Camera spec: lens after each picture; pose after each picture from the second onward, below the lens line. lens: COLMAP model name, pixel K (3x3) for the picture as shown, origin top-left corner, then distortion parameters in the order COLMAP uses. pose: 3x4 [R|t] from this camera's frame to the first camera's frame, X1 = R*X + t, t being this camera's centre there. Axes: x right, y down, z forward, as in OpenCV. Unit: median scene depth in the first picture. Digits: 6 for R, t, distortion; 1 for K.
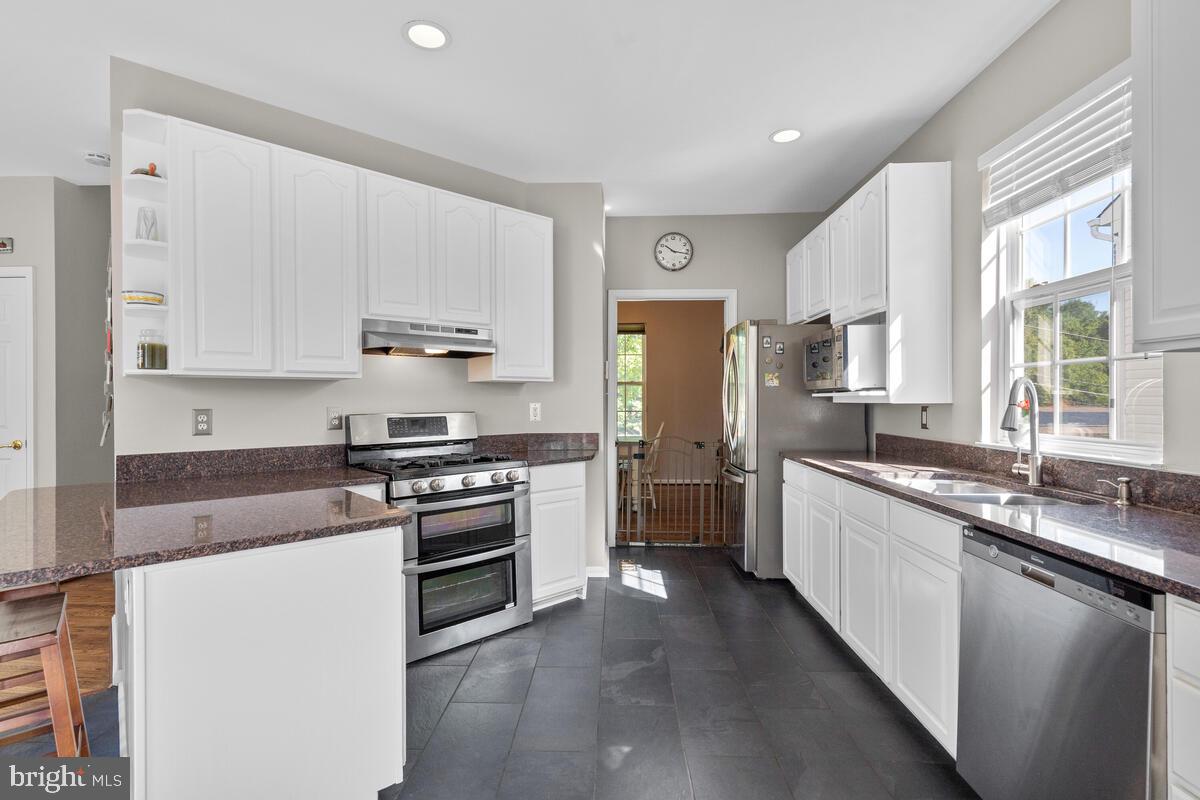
lens RADIAL K [[552.4, 0, 596.9], [0, 552.4, 399.4], [0, 0, 1]] dist [0.001543, -0.000376]
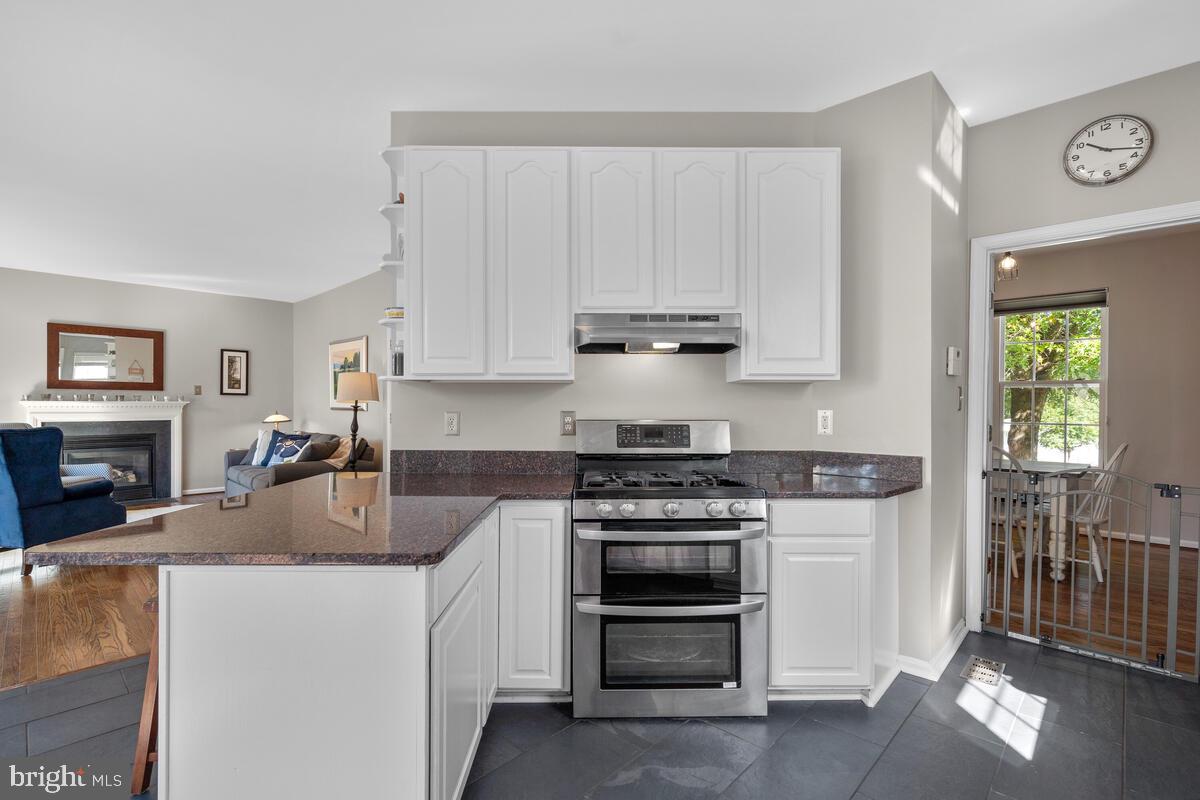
lens RADIAL K [[552.4, 0, 598.7], [0, 552.4, 407.7], [0, 0, 1]] dist [0.001543, -0.000376]
pose [[0.749656, 0.008839, -0.661769, 0.175819], [-0.005987, 0.999960, 0.006574, 0.000632], [0.661801, -0.000967, 0.749679, 0.302892]]
